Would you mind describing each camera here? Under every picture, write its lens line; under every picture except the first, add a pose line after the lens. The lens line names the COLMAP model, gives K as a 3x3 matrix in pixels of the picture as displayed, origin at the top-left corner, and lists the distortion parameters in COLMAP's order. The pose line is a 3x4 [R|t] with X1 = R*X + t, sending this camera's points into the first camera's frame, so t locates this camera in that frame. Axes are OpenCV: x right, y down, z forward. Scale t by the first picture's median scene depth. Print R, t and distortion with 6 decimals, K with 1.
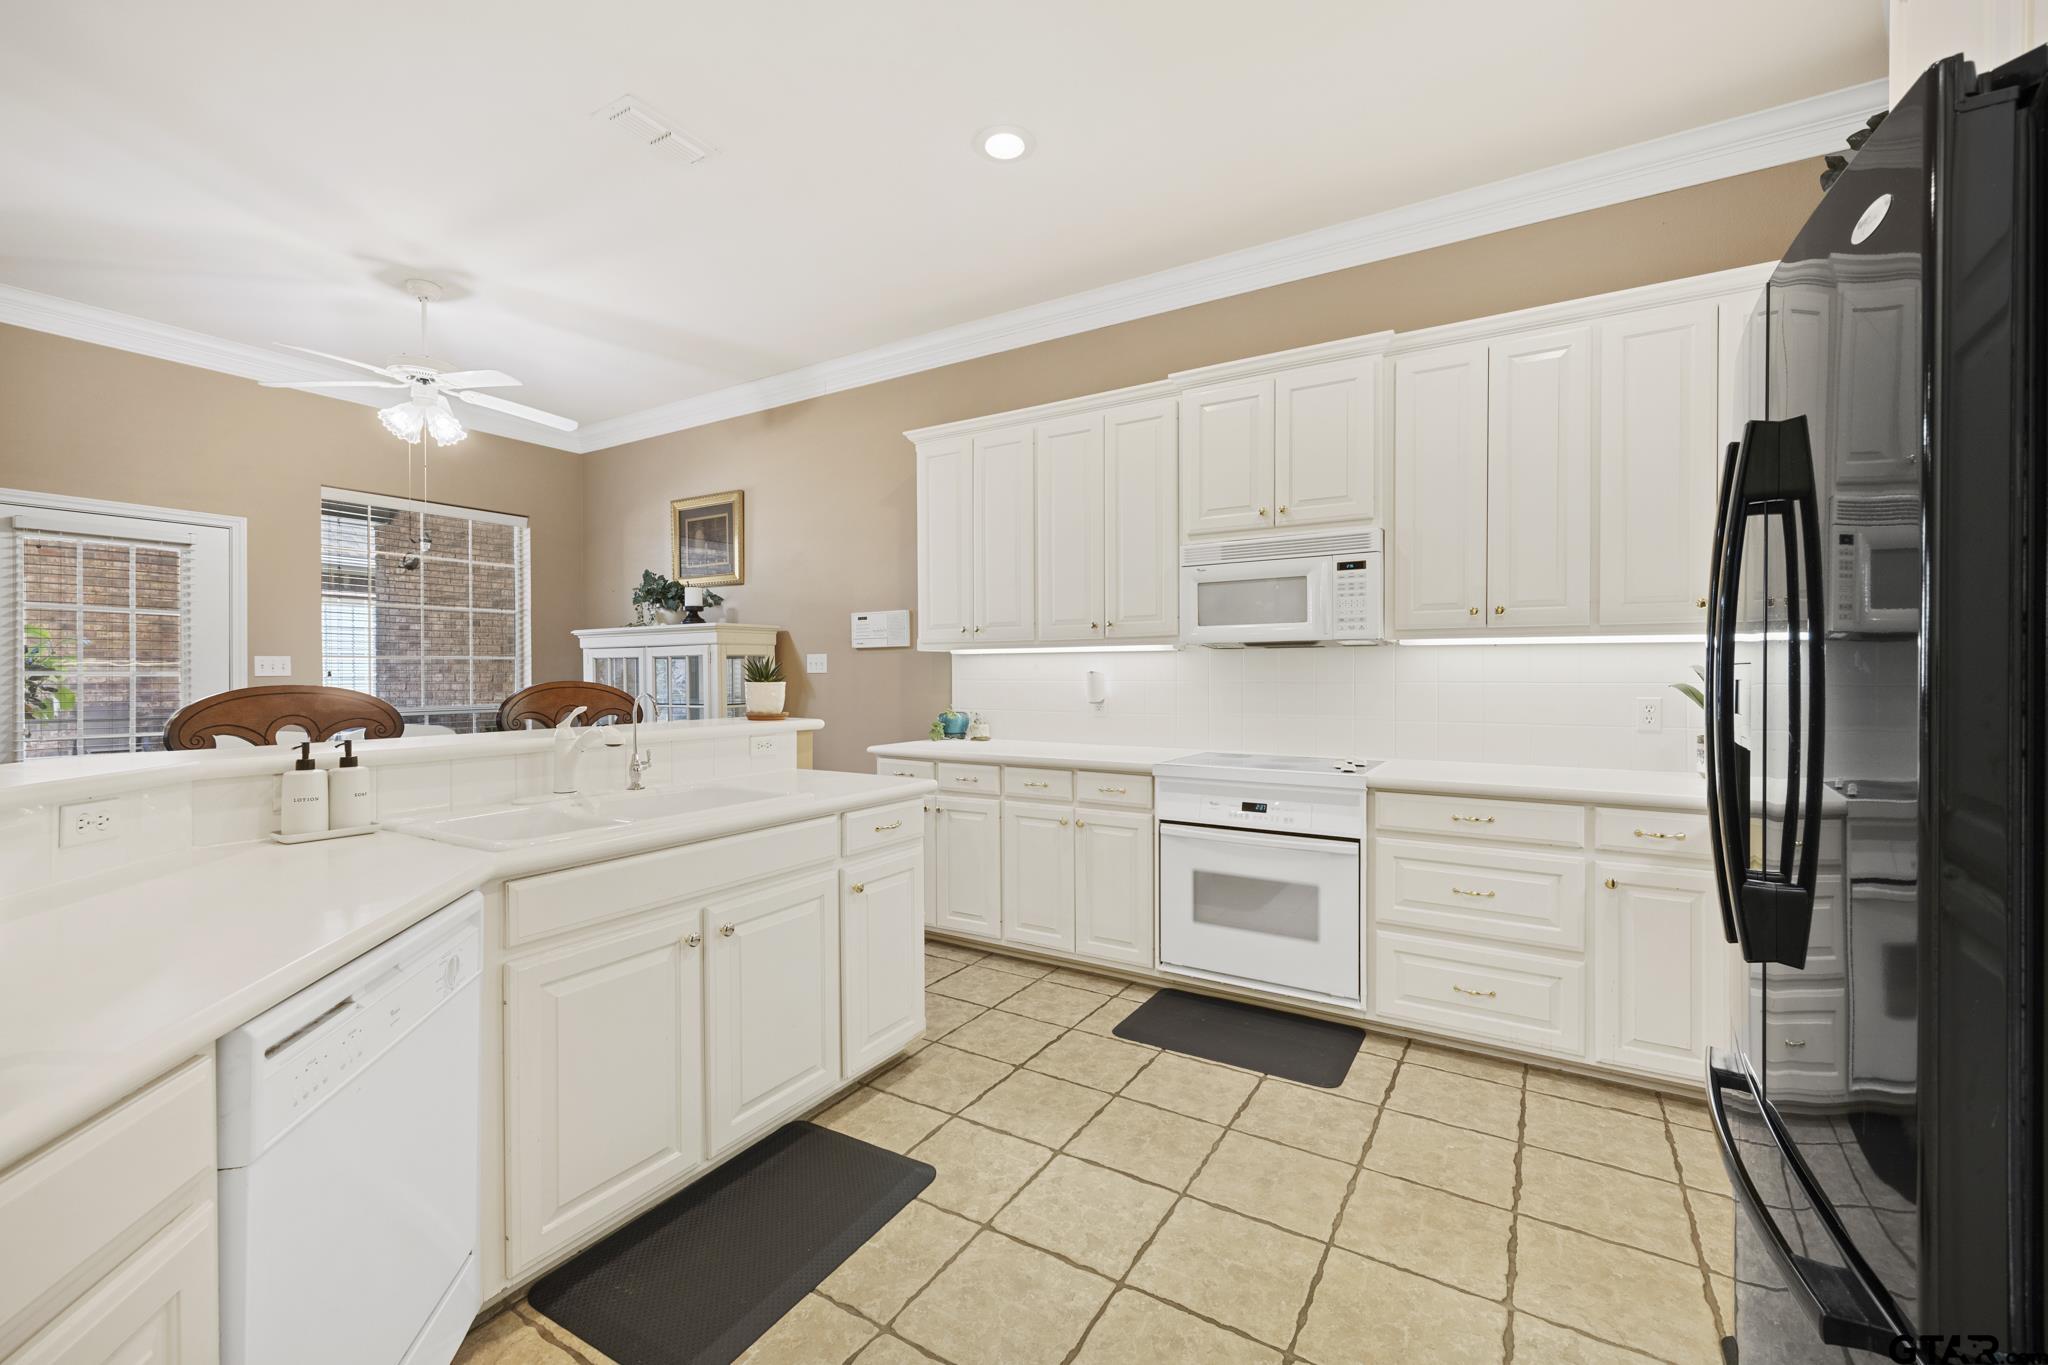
lens RADIAL K [[834.1, 0, 1029.9], [0, 834.1, 677.9], [0, 0, 1]] dist [-0.000271, 0.000672]
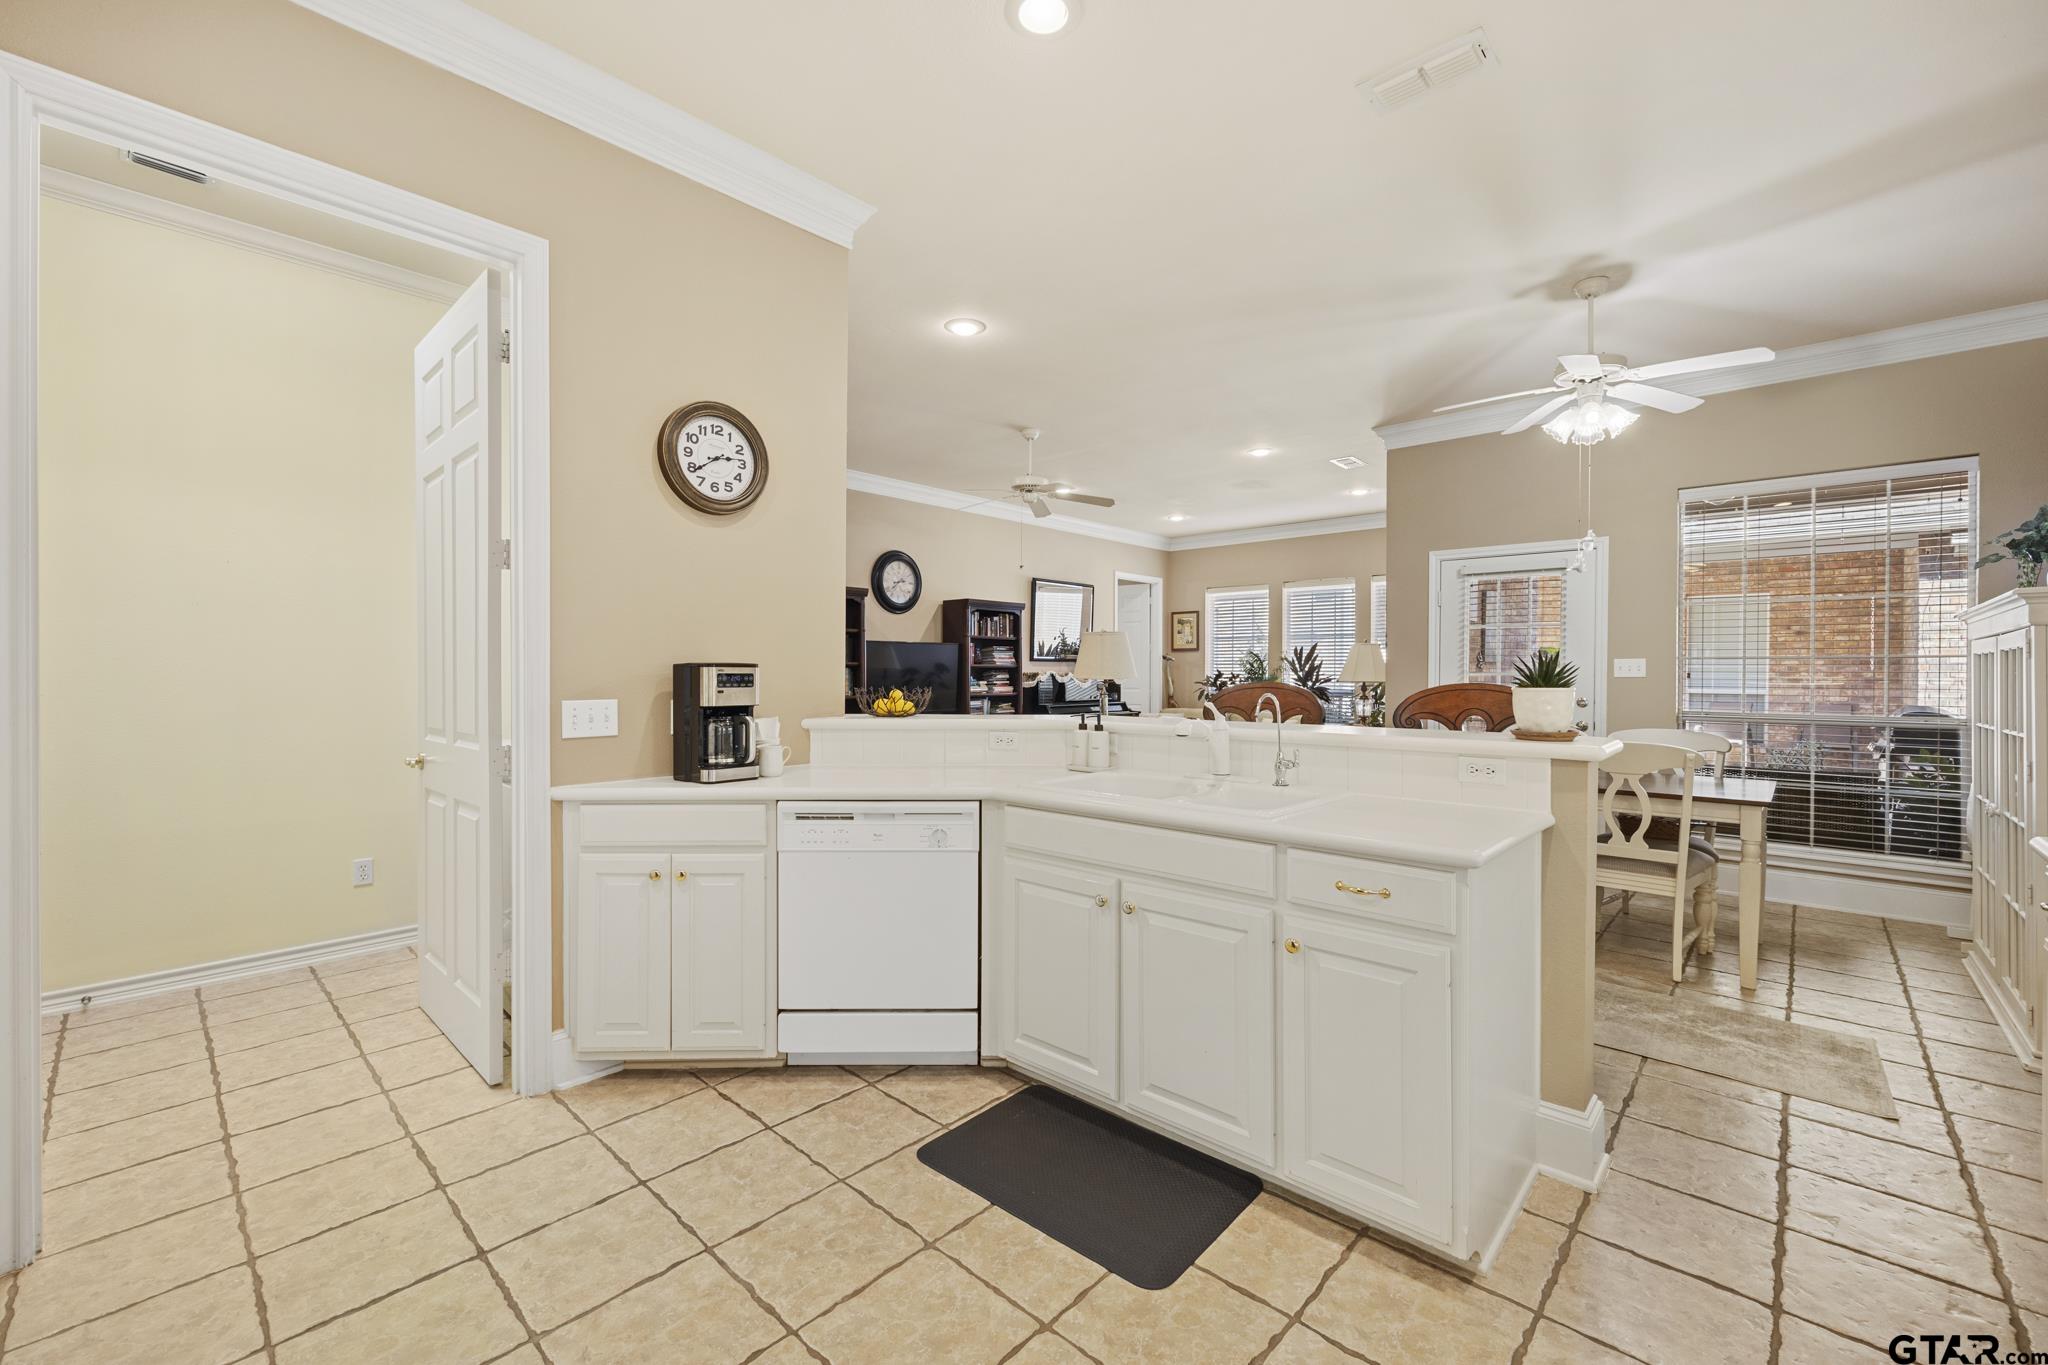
lens RADIAL K [[834.1, 0, 1036.9], [0, 834.1, 675.9], [0, 0, 1]] dist [-0.000271, 0.000672]
pose [[-0.189935, 0.006056, -0.981778, 0.363075], [-0.010232, 0.999914, 0.008147, -0.005595], [0.981743, 0.011593, -0.189856, 0.533278]]
